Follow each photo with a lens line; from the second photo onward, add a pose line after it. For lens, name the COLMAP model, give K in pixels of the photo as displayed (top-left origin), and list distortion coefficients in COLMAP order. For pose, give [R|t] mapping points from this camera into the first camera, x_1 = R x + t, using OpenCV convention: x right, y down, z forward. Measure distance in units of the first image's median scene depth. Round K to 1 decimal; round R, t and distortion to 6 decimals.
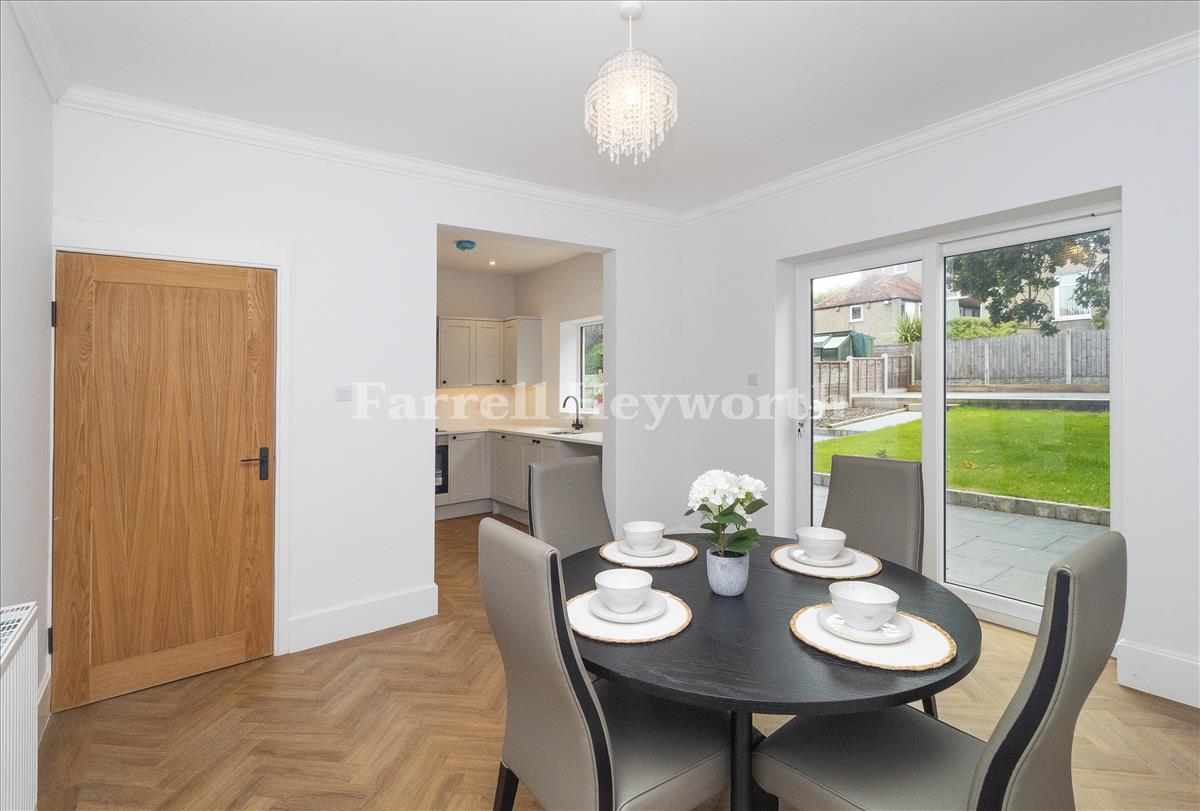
lens RADIAL K [[542.4, 0, 578.4], [0, 542.4, 374.4], [0, 0, 1]] dist [-0.001003, -0.000388]
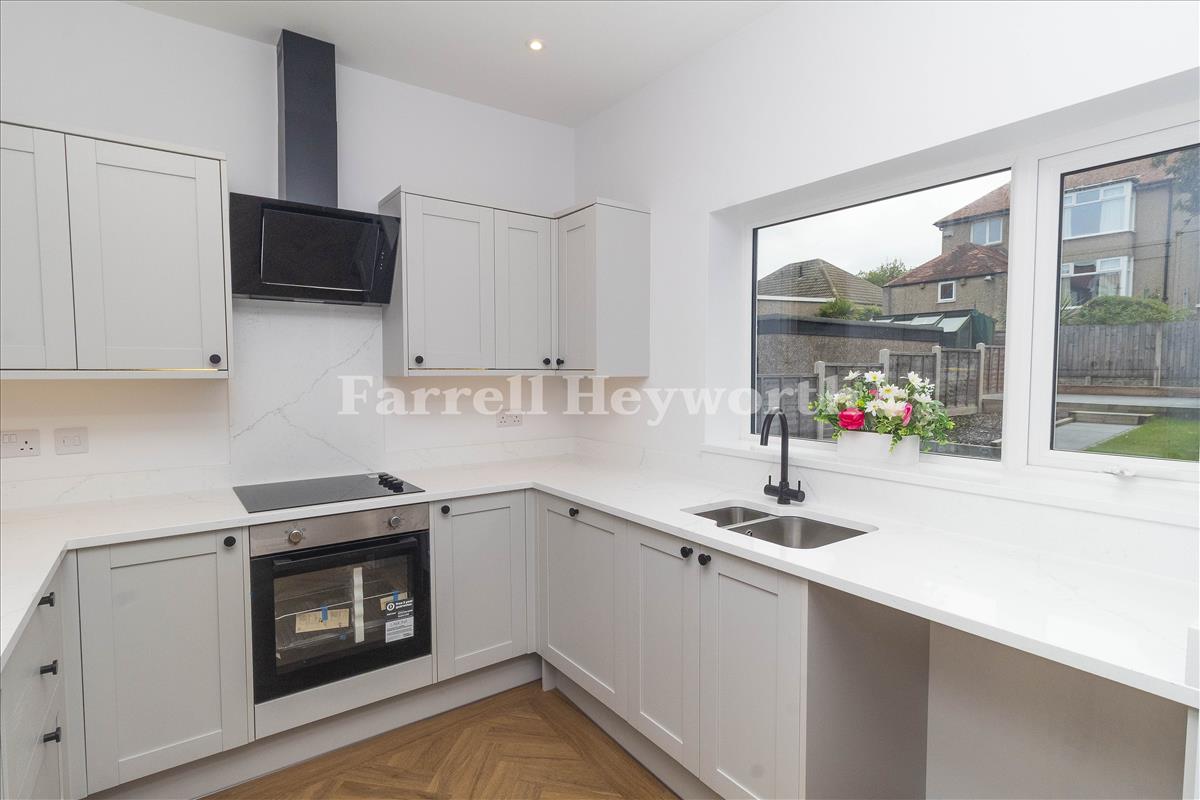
lens RADIAL K [[600.8, 0, 600.0], [0, 600.8, 400.0], [0, 0, 1]] dist [-0.001521, -0.000677]
pose [[0.998730, 0.022068, 0.045302, -0.047491], [-0.024924, 0.997673, 0.063462, 0.004264], [-0.043796, -0.064510, 0.996956, 0.209520]]
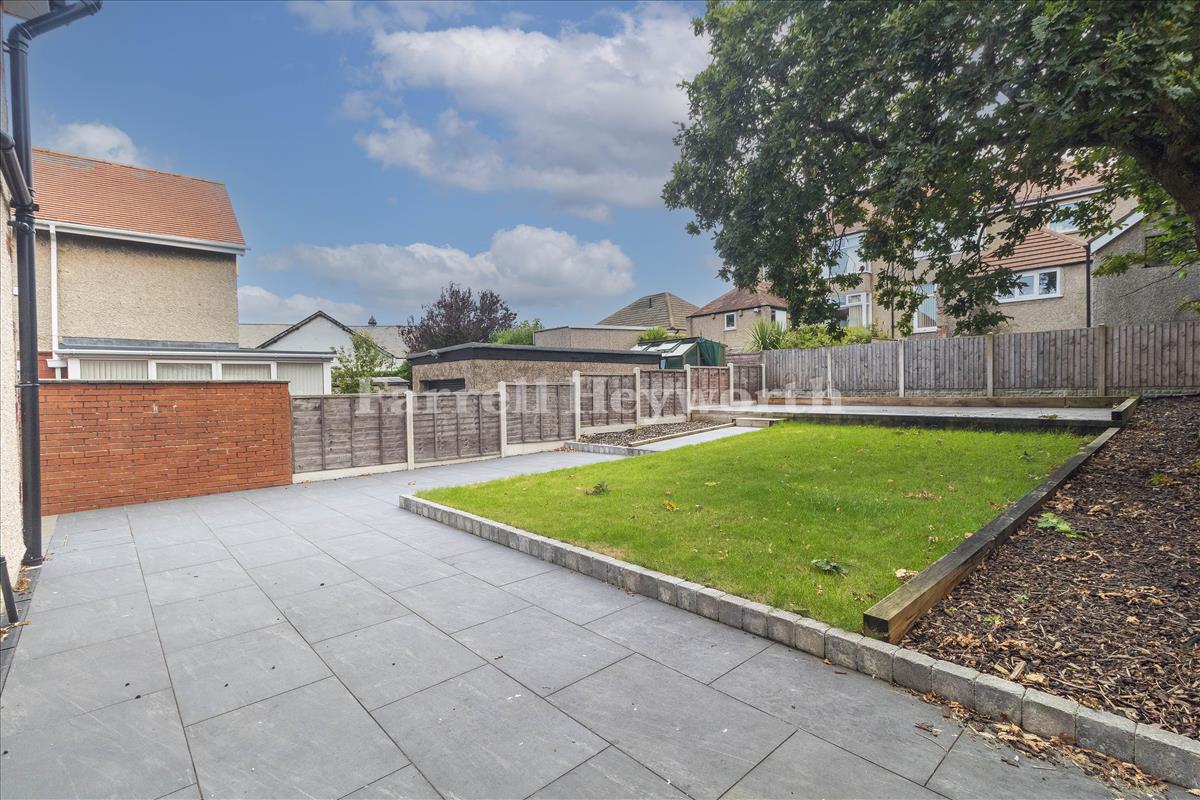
lens RADIAL K [[554.0, 0, 595.1], [0, 554.0, 405.8], [0, 0, 1]] dist [0.001194, -0.000334]
pose [[0.988298, 0.003489, 0.152498, 0.207838], [-0.009315, 0.999253, 0.037503, 0.001688], [-0.152253, -0.038484, 0.987592, 0.114705]]
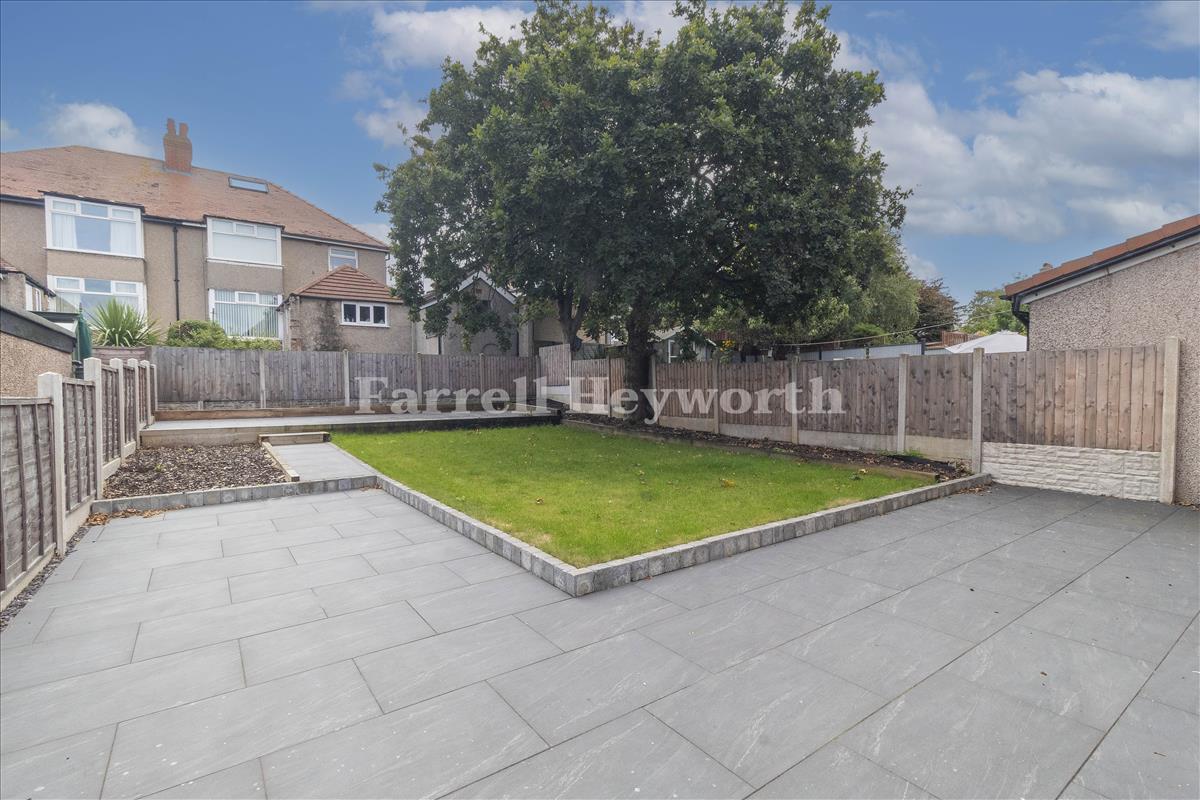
lens RADIAL K [[554.0, 0, 595.1], [0, 554.0, 405.8], [0, 0, 1]] dist [0.001194, -0.000334]
pose [[-0.038315, -0.000958, 0.999265, -0.094338], [0.002988, 0.999995, 0.001073, 0.015490], [-0.999261, 0.003027, -0.038312, 0.535381]]
